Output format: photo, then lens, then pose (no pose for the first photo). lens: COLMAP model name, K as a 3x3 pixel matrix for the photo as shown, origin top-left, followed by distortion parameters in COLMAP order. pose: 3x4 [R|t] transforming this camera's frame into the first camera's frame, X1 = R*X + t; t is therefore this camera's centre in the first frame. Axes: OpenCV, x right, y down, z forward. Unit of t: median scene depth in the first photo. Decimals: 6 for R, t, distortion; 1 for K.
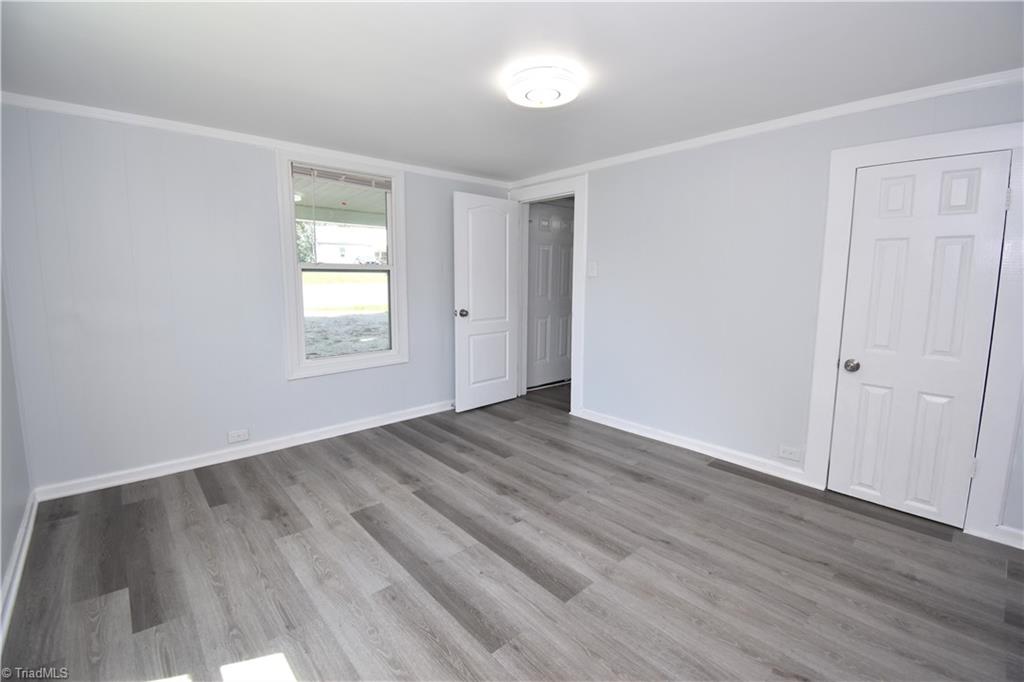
lens RADIAL K [[452.9, 0, 514.8], [0, 452.9, 335.1], [0, 0, 1]] dist [0.013021, -0.019604]
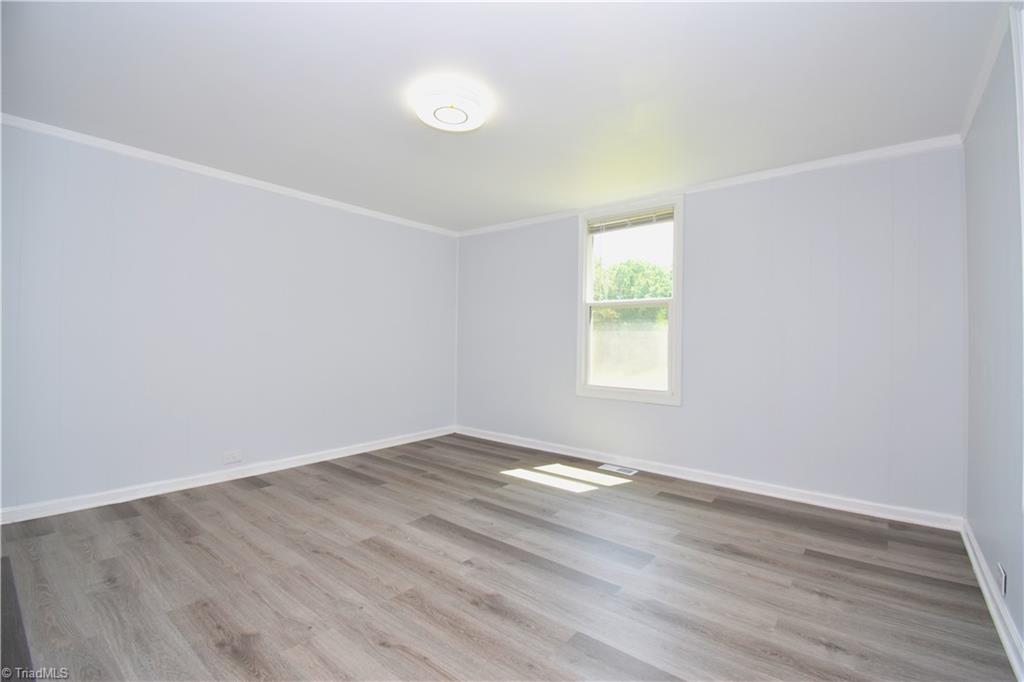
lens RADIAL K [[452.9, 0, 516.5], [0, 452.9, 339.6], [0, 0, 1]] dist [0.013021, -0.019604]
pose [[-0.986348, -0.016927, -0.163804, 0.062579], [-0.037735, 0.991468, 0.124768, -0.131553], [0.160294, 0.129245, -0.978571, 1.771293]]
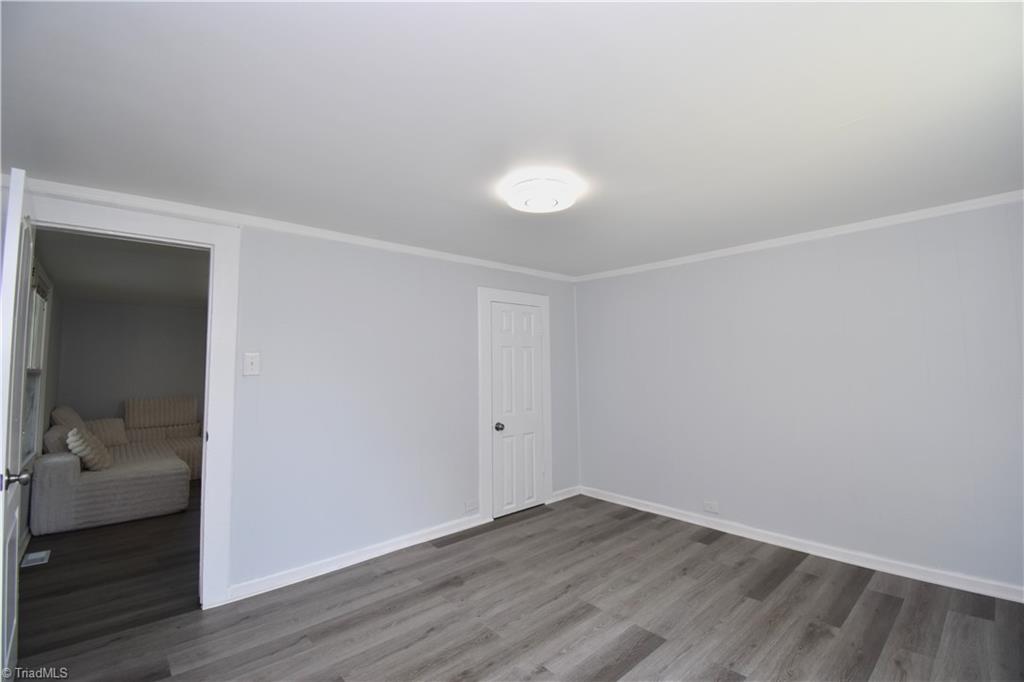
lens RADIAL K [[452.9, 0, 525.9], [0, 452.9, 331.9], [0, 0, 1]] dist [0.013021, -0.019604]
pose [[-0.025586, 0.065990, 0.997492, -0.829905], [0.138543, 0.988424, -0.061836, -0.146018], [-0.990026, 0.136613, -0.034433, 0.946609]]
